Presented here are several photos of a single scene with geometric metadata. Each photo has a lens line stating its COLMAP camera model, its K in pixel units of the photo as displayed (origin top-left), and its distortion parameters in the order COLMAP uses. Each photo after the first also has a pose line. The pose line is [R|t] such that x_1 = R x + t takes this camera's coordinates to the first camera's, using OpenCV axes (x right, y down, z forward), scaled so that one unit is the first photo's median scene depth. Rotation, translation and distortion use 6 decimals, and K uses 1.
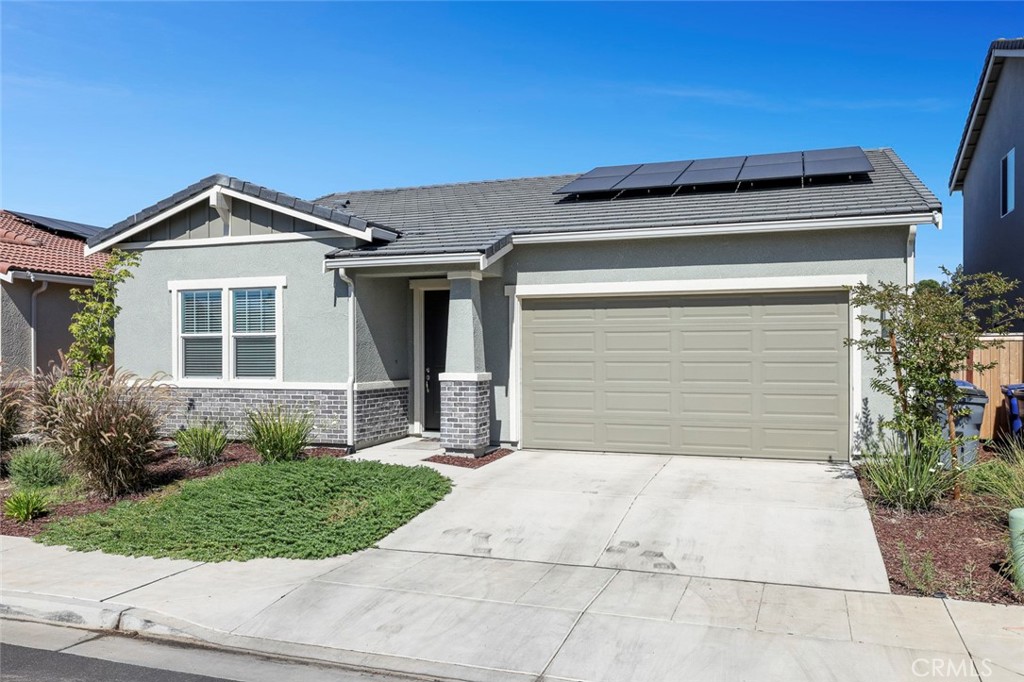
lens RADIAL K [[839.5, 0, 511.9], [0, 839.5, 362.2], [0, 0, 1]] dist [0.001846, -0.007373]
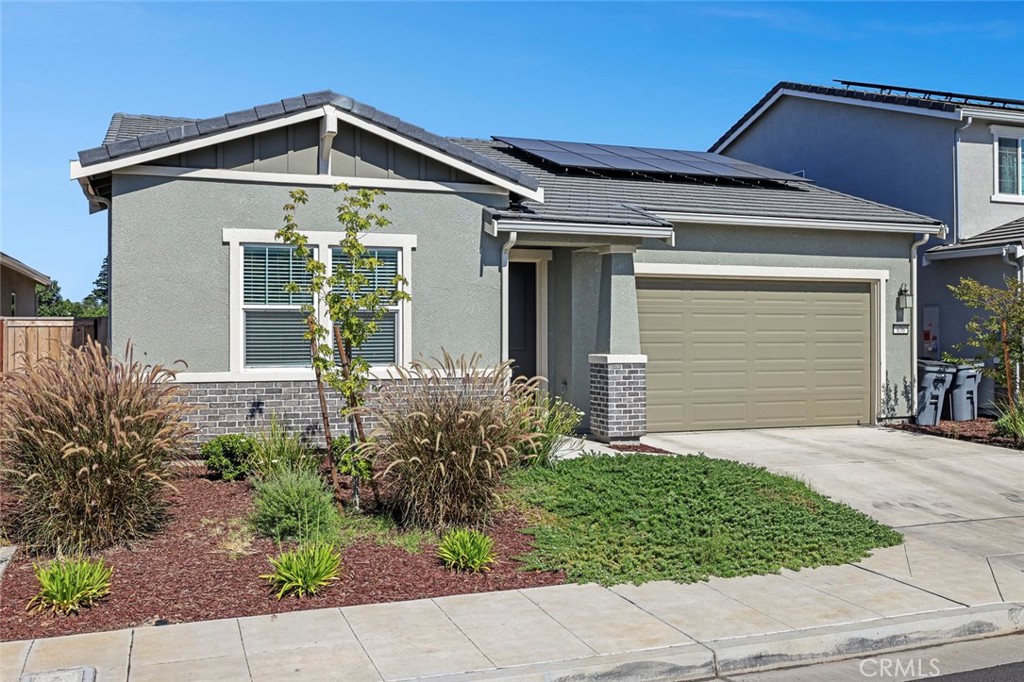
lens RADIAL K [[922.3, 0, 512.0], [0, 922.3, 341.0], [0, 0, 1]] dist [-0.005089, 0.006250]
pose [[0.765525, -0.002738, 0.643401, -0.770462], [0.005236, 0.999984, -0.001974, -0.000951], [-0.643385, 0.004880, 0.765527, 0.284051]]
